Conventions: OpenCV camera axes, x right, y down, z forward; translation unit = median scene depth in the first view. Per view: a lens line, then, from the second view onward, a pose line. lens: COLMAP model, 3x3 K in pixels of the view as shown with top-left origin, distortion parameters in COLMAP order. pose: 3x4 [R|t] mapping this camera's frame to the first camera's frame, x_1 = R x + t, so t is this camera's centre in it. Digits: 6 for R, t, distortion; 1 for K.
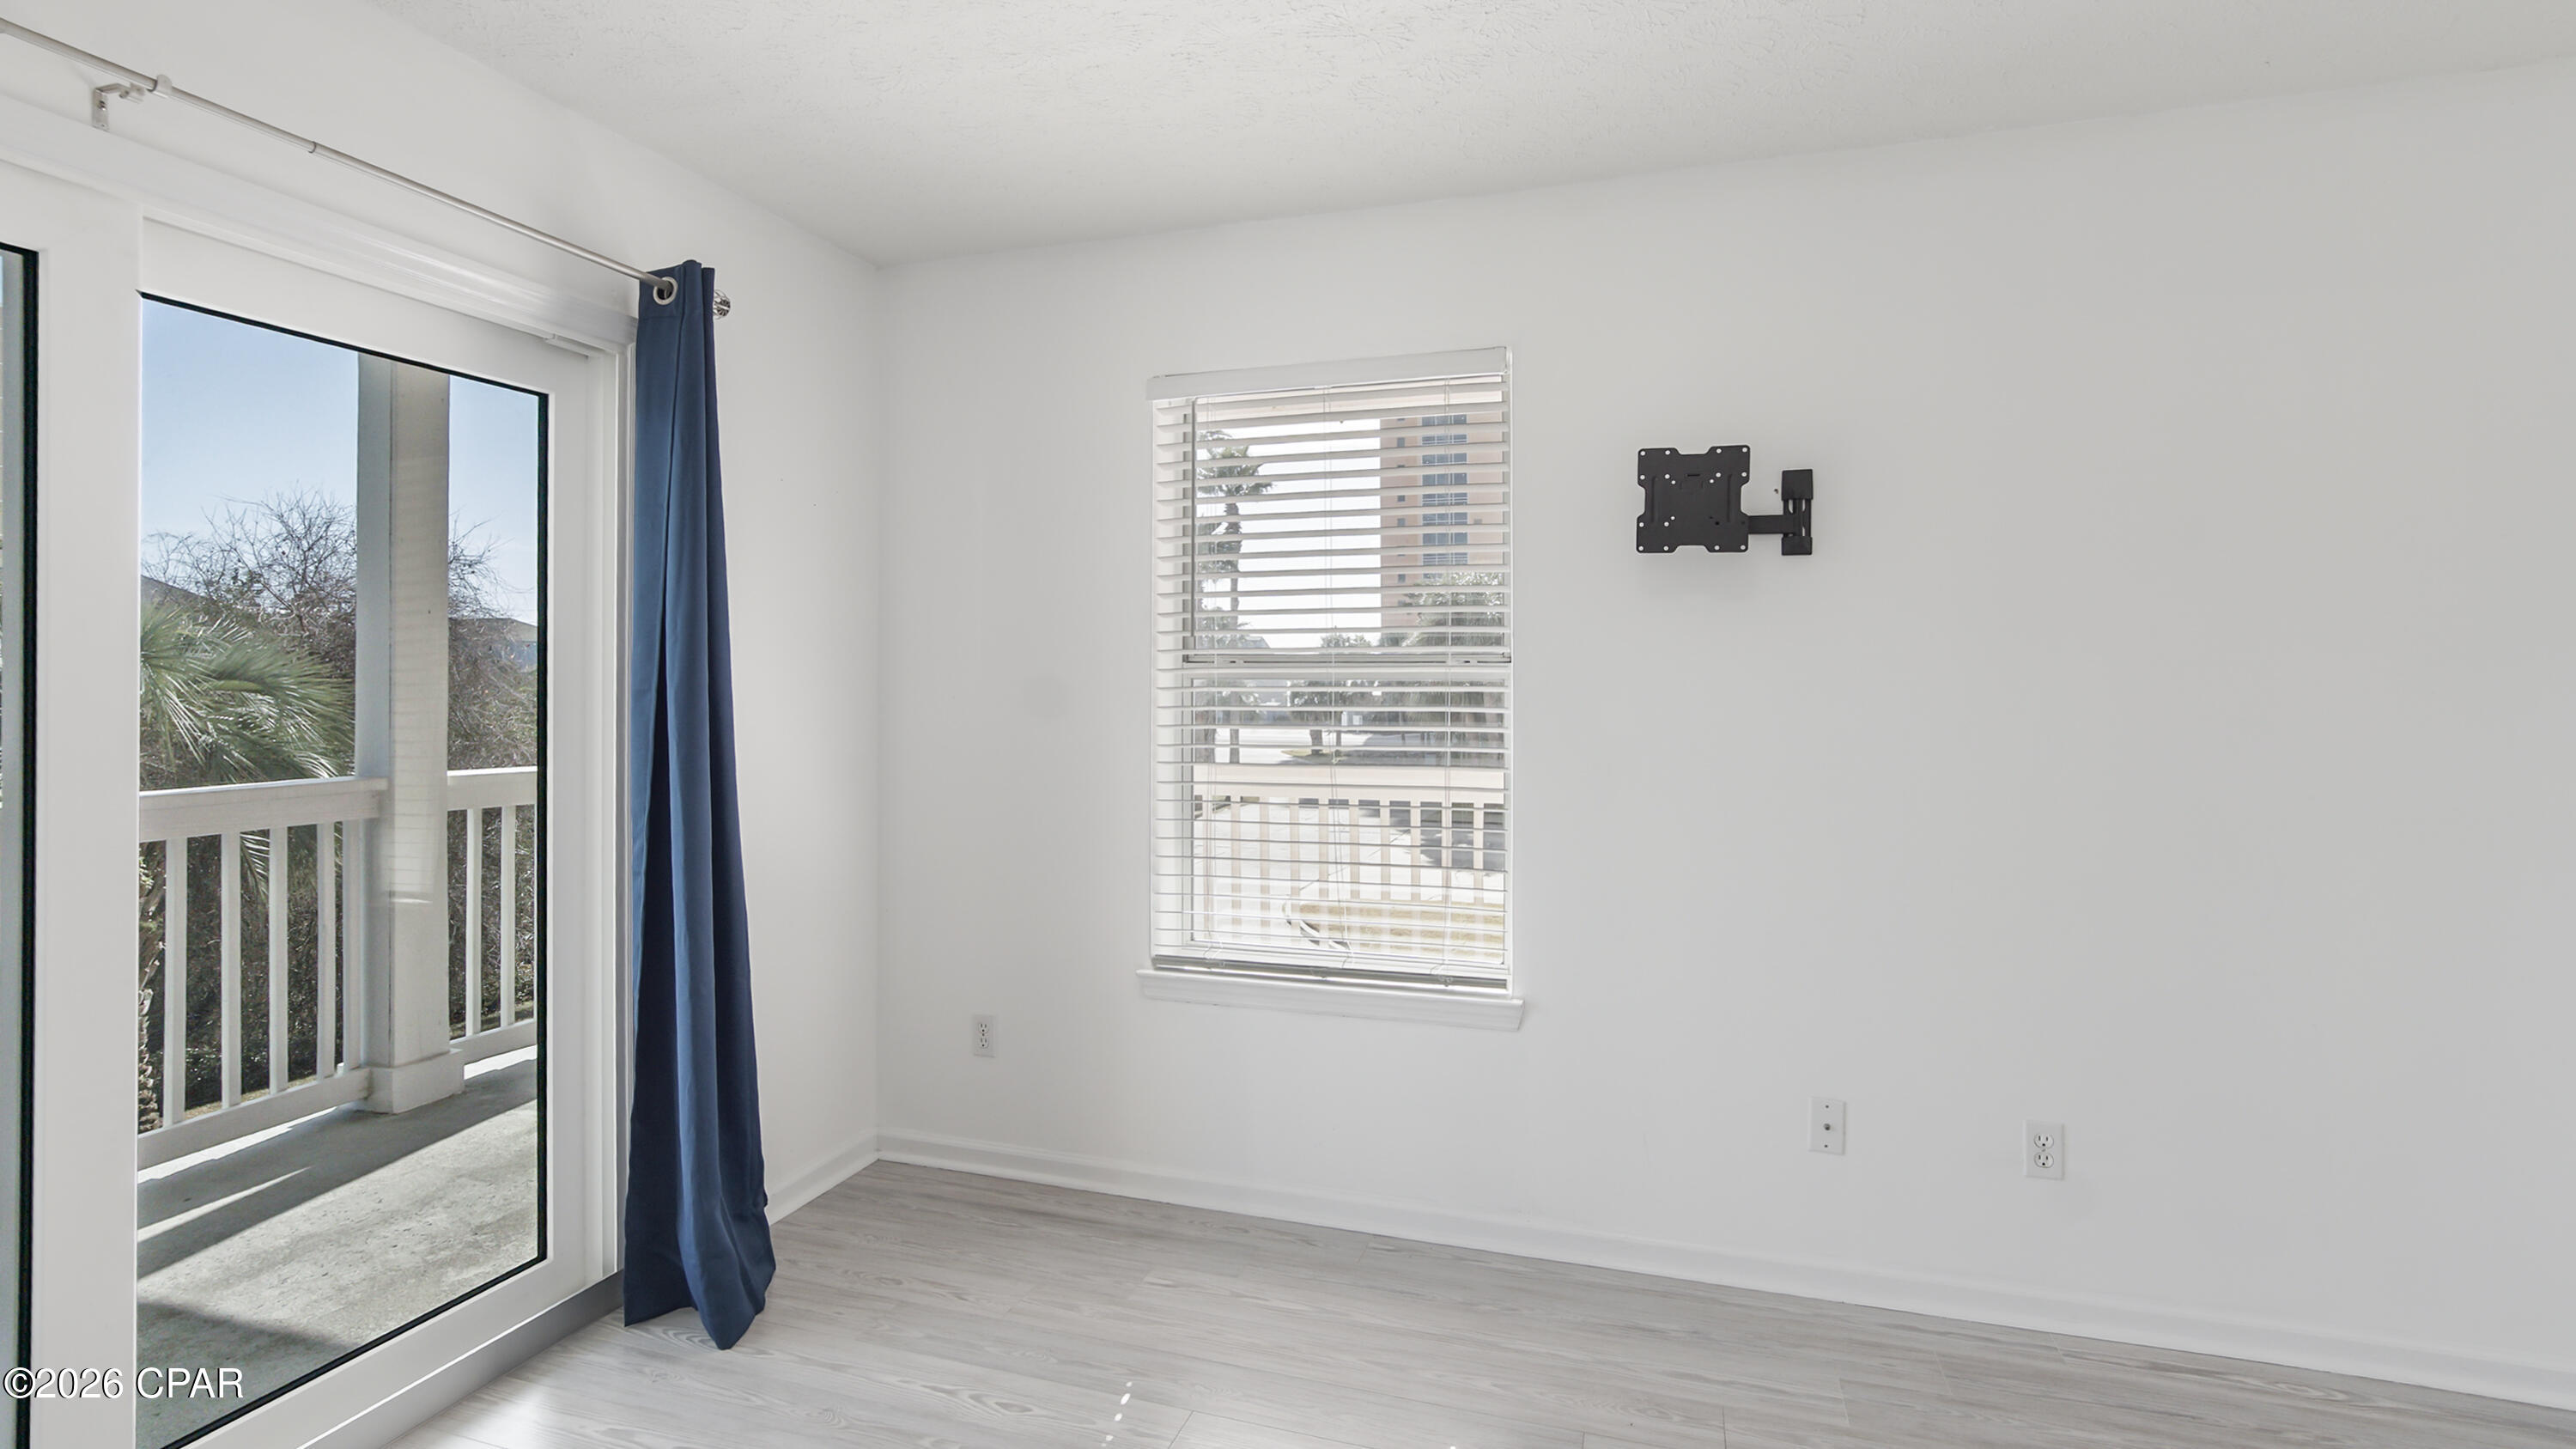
lens RADIAL K [[1194.2, 0, 1290.4], [0, 1194.2, 676.9], [0, 0, 1]] dist [-0.008087, 0.001118]
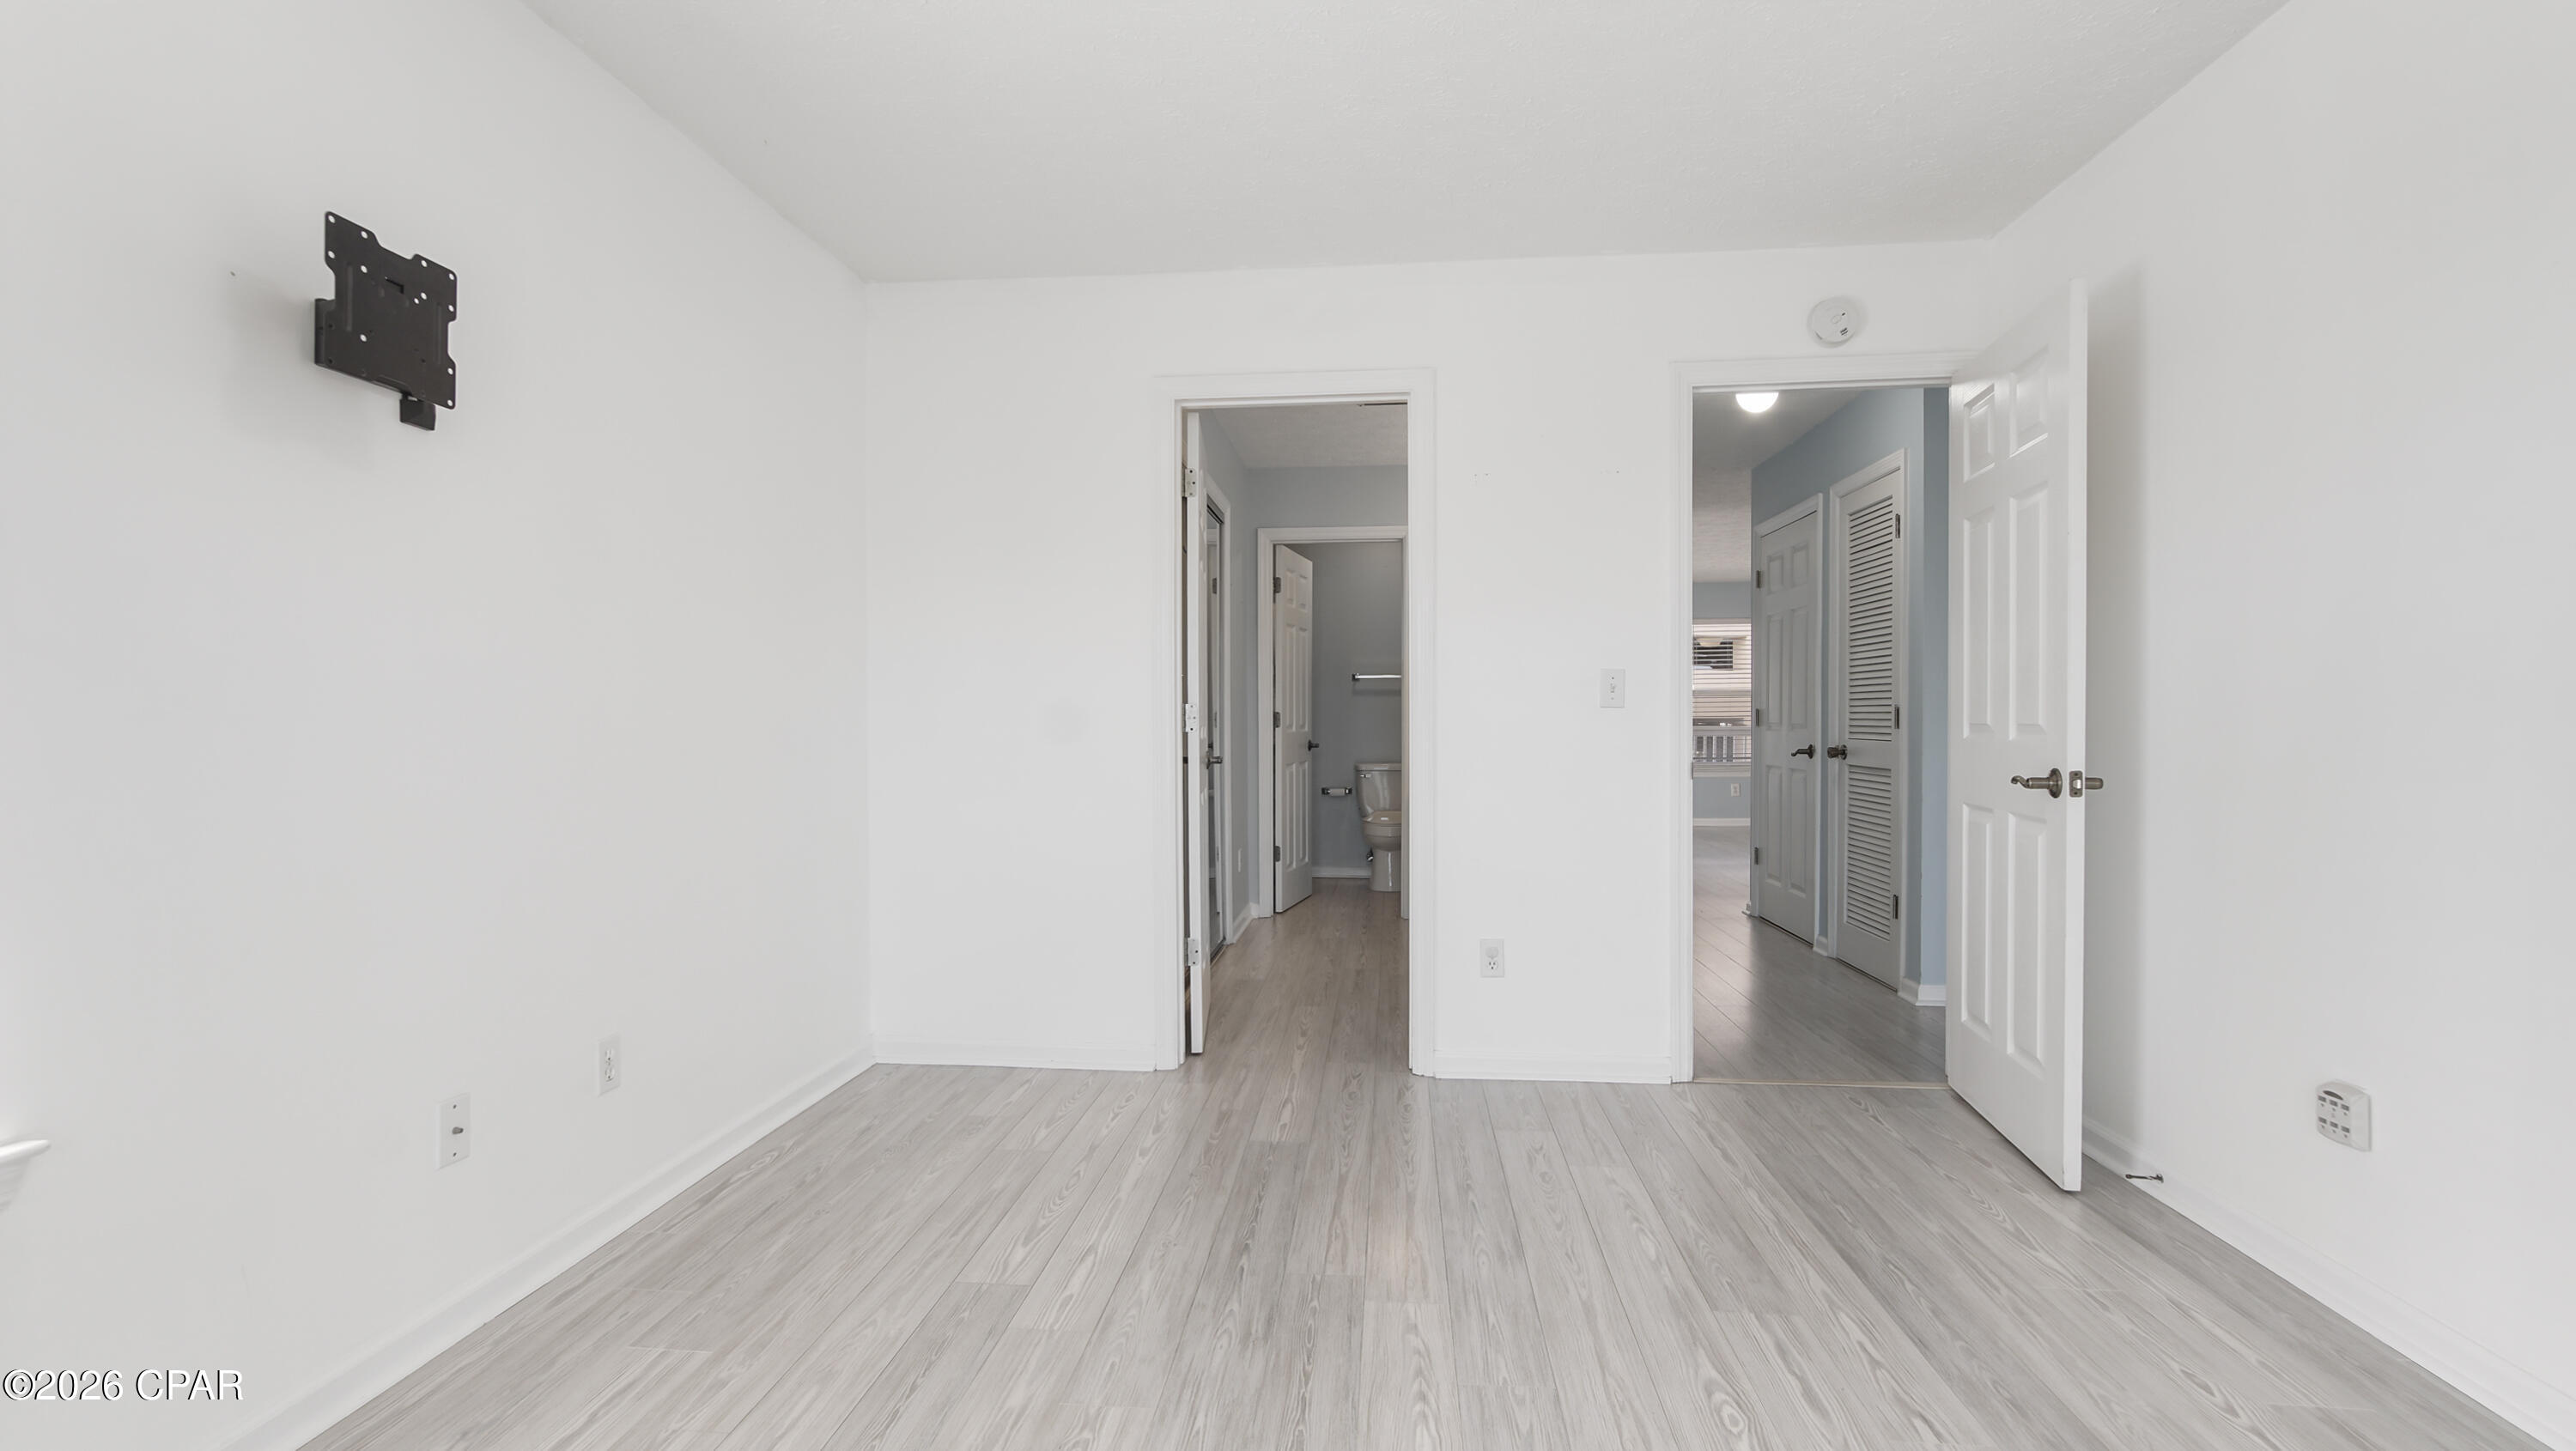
lens RADIAL K [[1193.9, 0, 1284.8], [0, 1193.9, 706.3], [0, 0, 1]] dist [-0.008087, 0.001118]
pose [[-0.220458, 0.002188, 0.975394, -0.484579], [-0.006919, 0.999969, -0.003807, 0.086812], [-0.975372, -0.007588, -0.220436, 0.636499]]
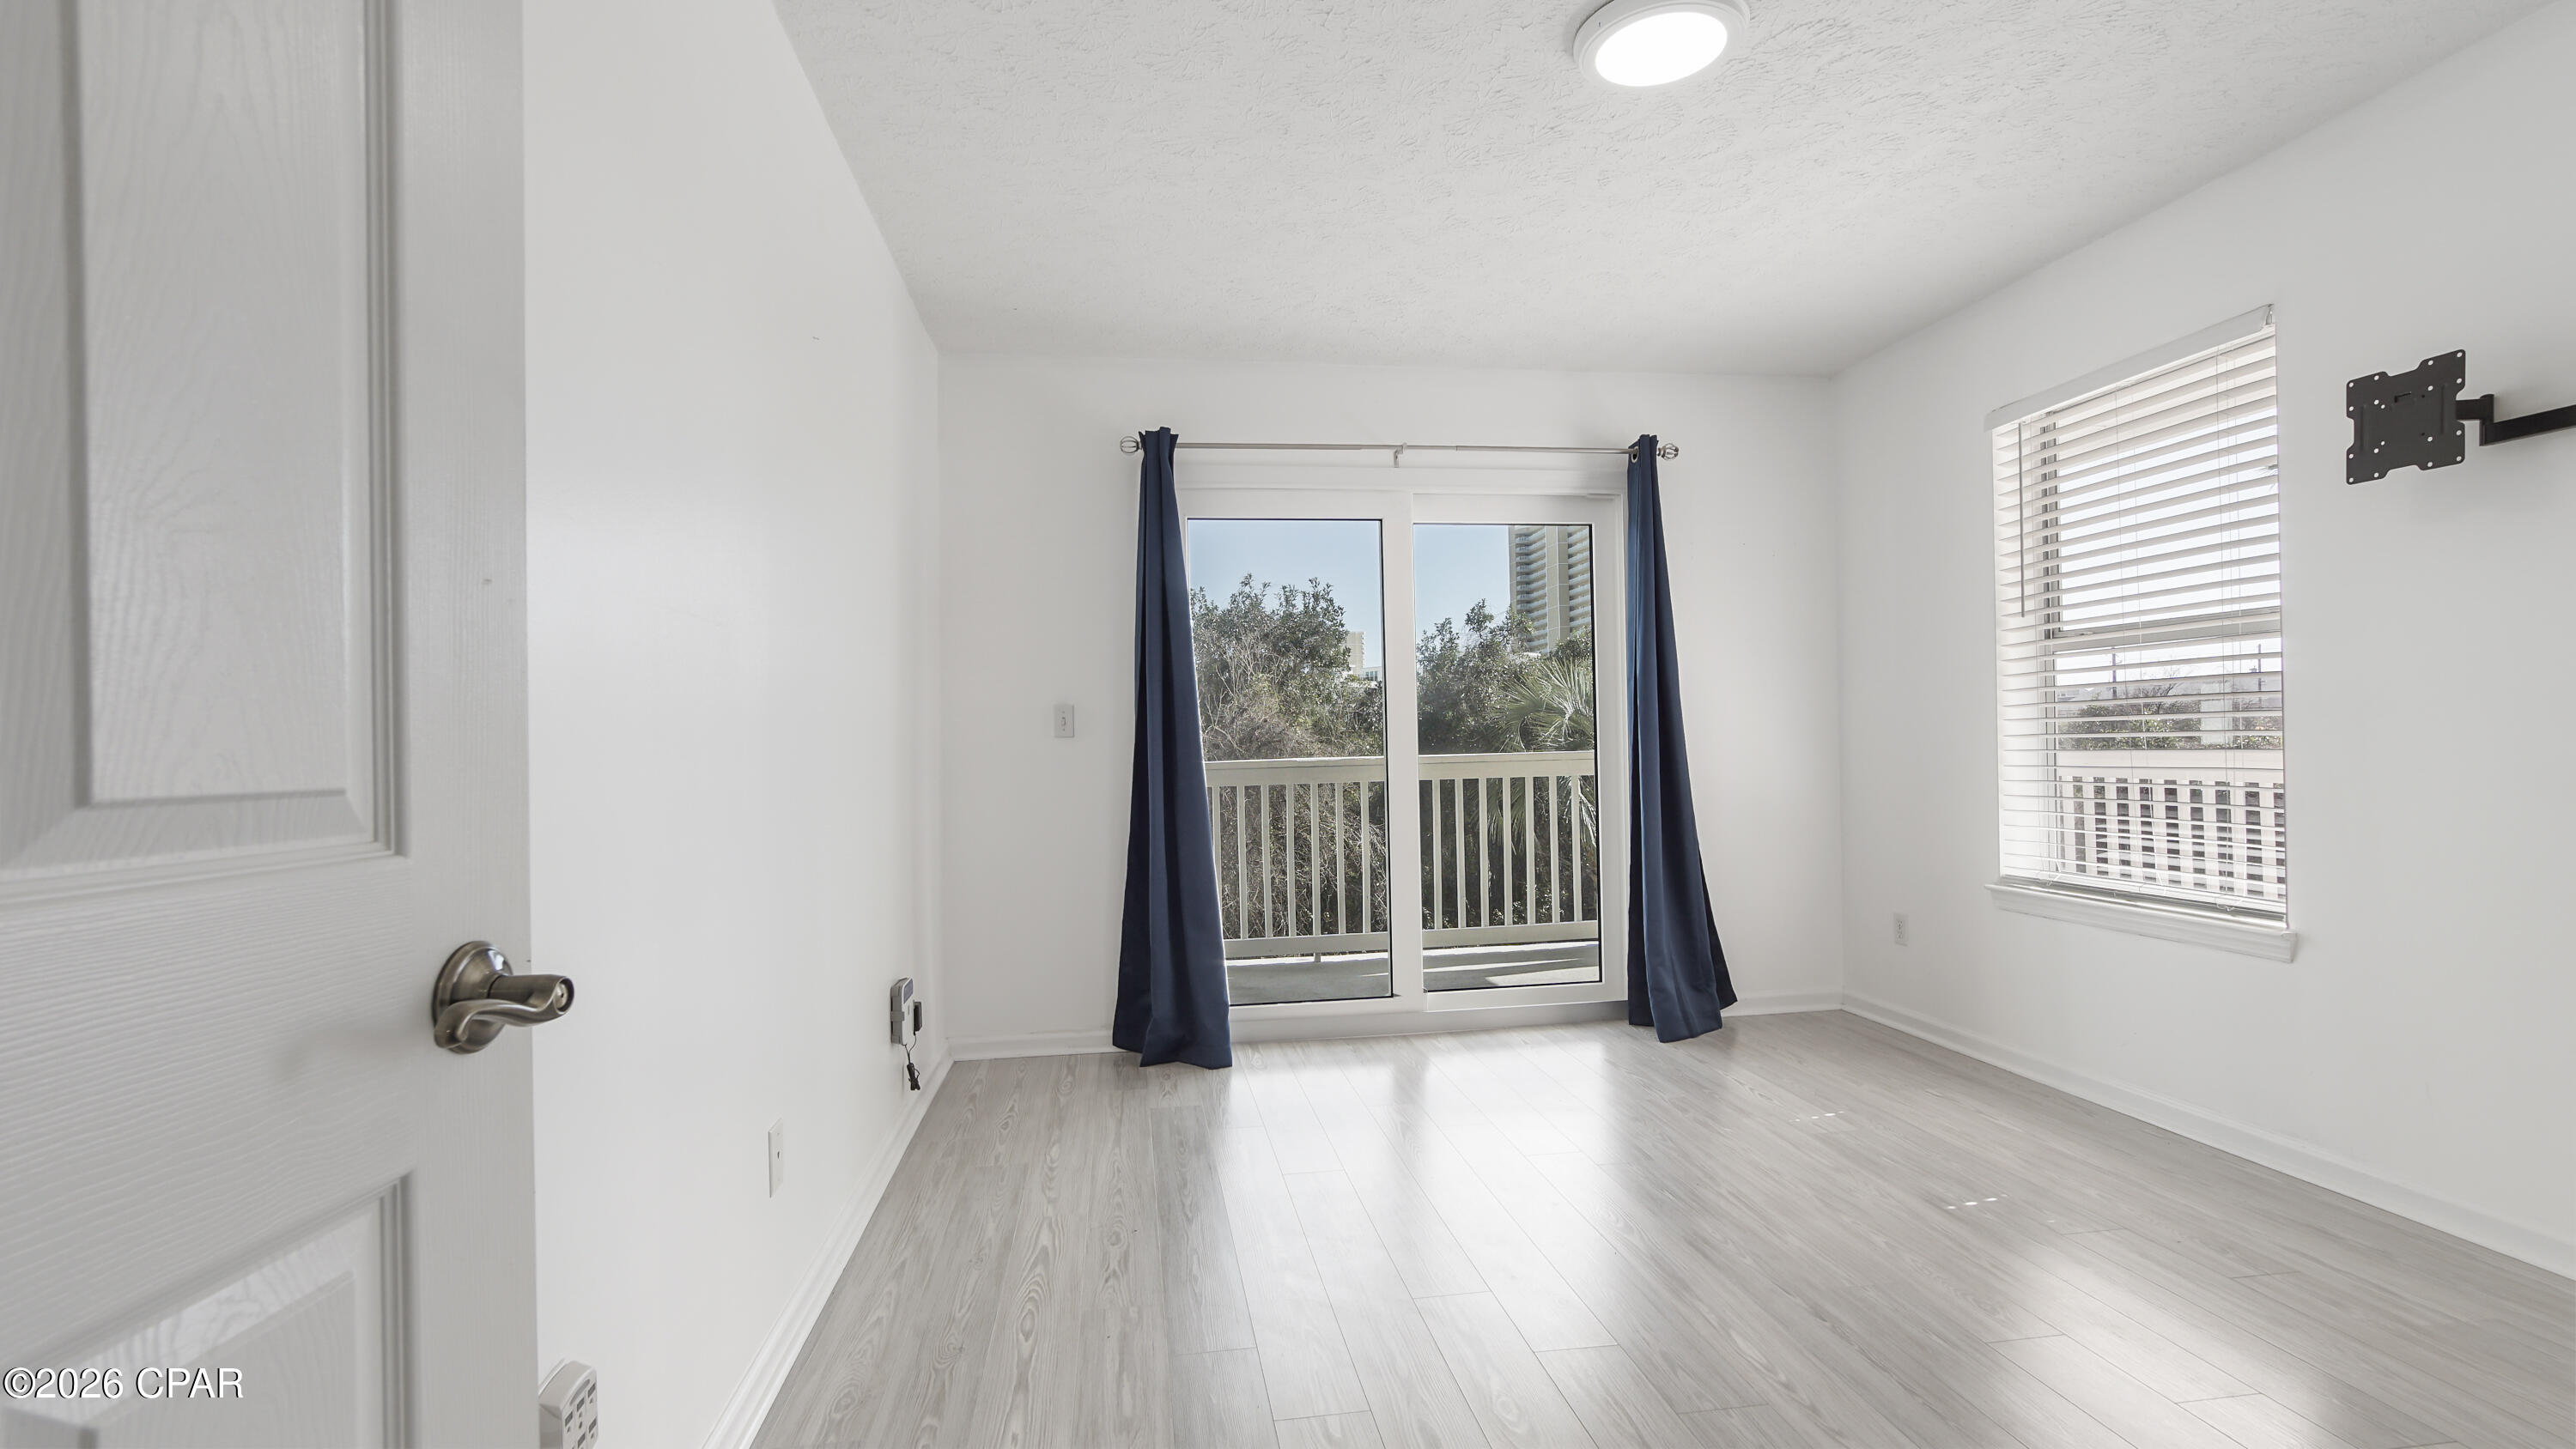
lens RADIAL K [[1193.8, 0, 1299.5], [0, 1193.8, 728.7], [0, 0, 1]] dist [-0.008087, 0.001118]
pose [[0.445161, -0.023964, -0.895130, 0.803002], [0.029999, 0.999480, -0.011838, 0.088691], [0.894948, -0.021583, 0.445648, -0.245757]]
